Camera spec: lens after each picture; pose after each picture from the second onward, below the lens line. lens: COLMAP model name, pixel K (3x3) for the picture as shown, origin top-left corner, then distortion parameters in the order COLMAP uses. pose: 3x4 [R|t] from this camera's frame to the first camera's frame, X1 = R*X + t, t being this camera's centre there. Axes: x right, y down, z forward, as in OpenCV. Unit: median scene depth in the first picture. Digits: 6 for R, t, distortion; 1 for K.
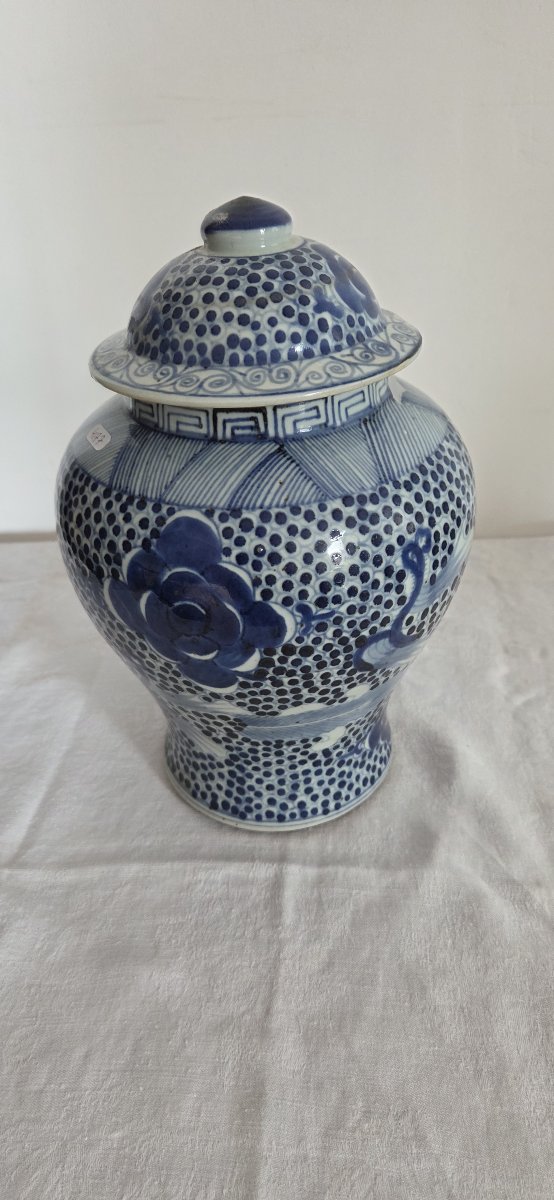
lens RADIAL K [[847.7, 0, 277.0], [0, 847.7, 600.0], [0, 0, 1]] dist [0.032123, -0.000433]
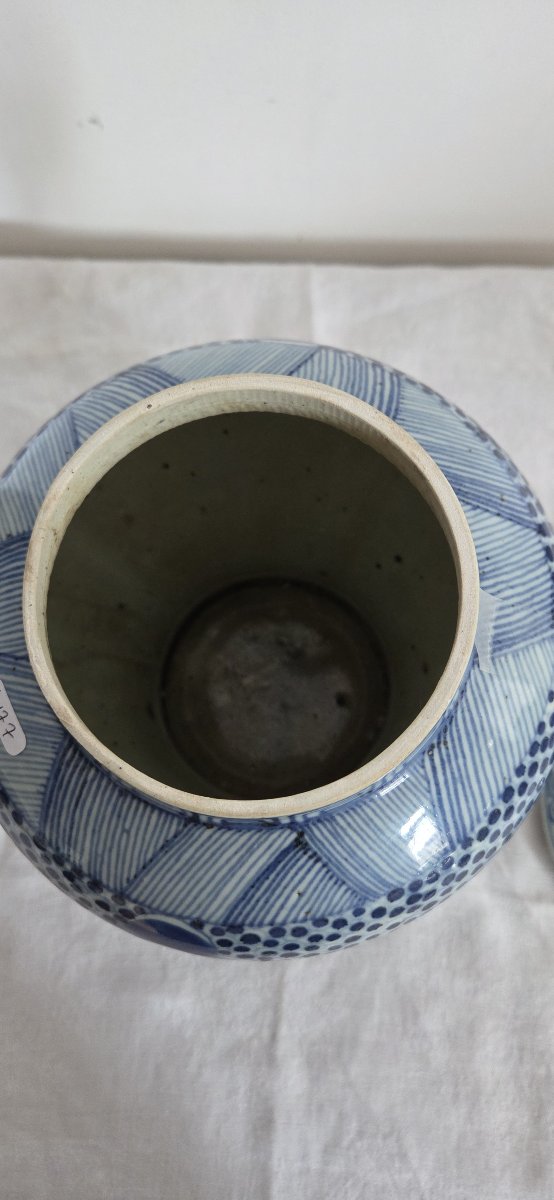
lens RADIAL K [[848.4, 0, 277.0], [0, 848.4, 600.0], [0, 0, 1]] dist [0.027918, -0.047204]
pose [[0.999336, -0.023544, 0.027795, -0.025066], [-0.002069, 0.725131, 0.688607, -0.725189], [-0.036368, -0.688208, 0.724601, 0.626442]]
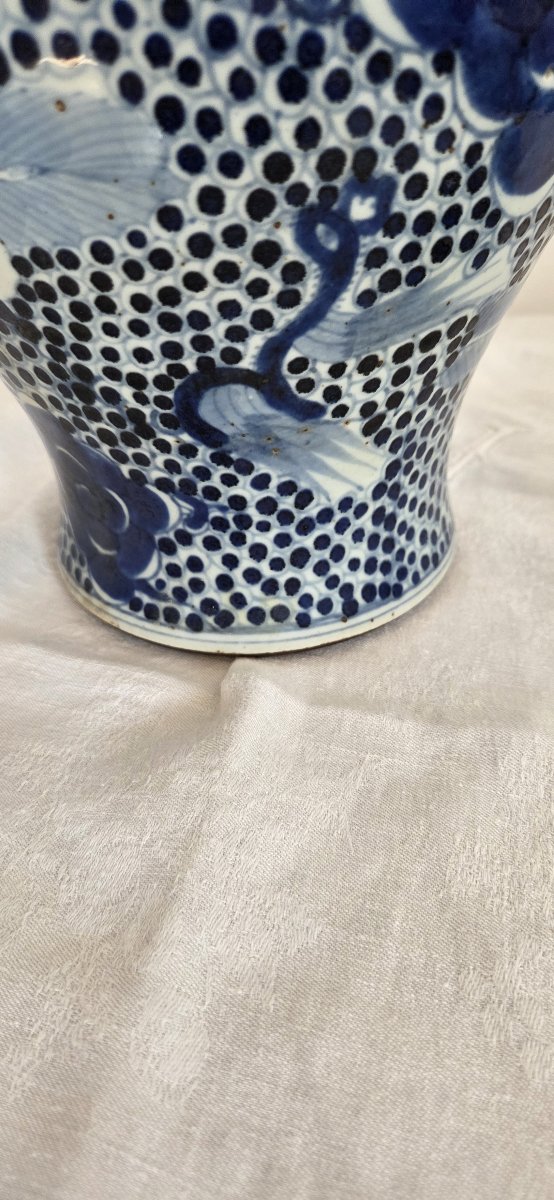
lens RADIAL K [[848.4, 0, 277.0], [0, 848.4, 600.0], [0, 0, 1]] dist [0.027918, -0.047204]
pose [[0.548602, -0.467723, 0.693016, -0.600671], [0.475022, 0.856474, 0.202008, 0.140718], [-0.688034, 0.218375, 0.692042, 0.861009]]
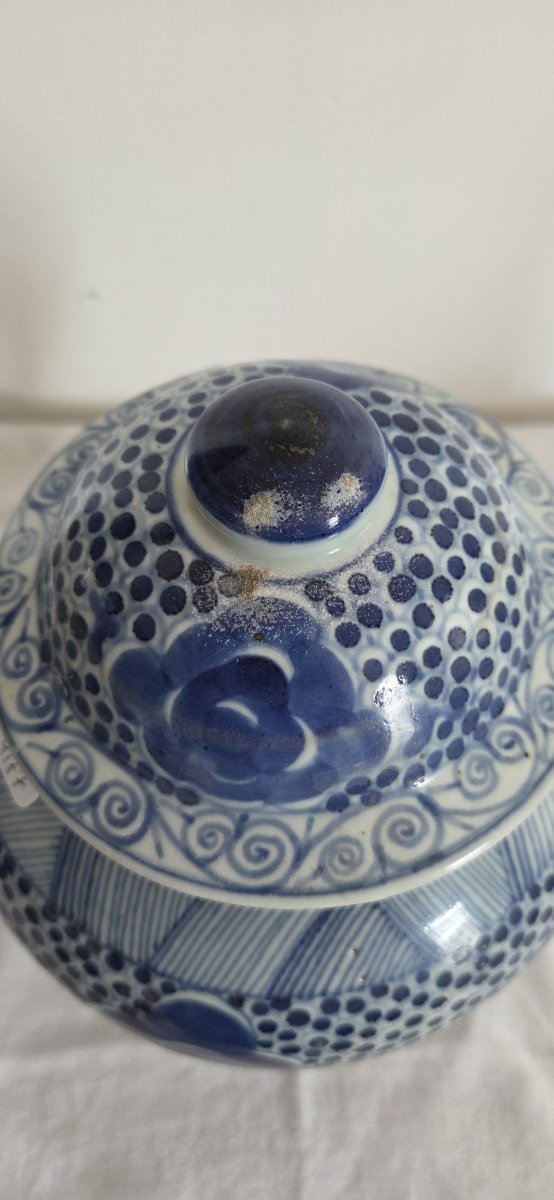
lens RADIAL K [[848.4, 0, 277.0], [0, 848.4, 600.0], [0, 0, 1]] dist [0.027918, -0.047204]
pose [[0.995465, -0.035480, 0.088268, -0.087049], [-0.009832, 0.884508, 0.466421, -0.585562], [-0.094622, -0.465174, 0.880148, 0.560835]]
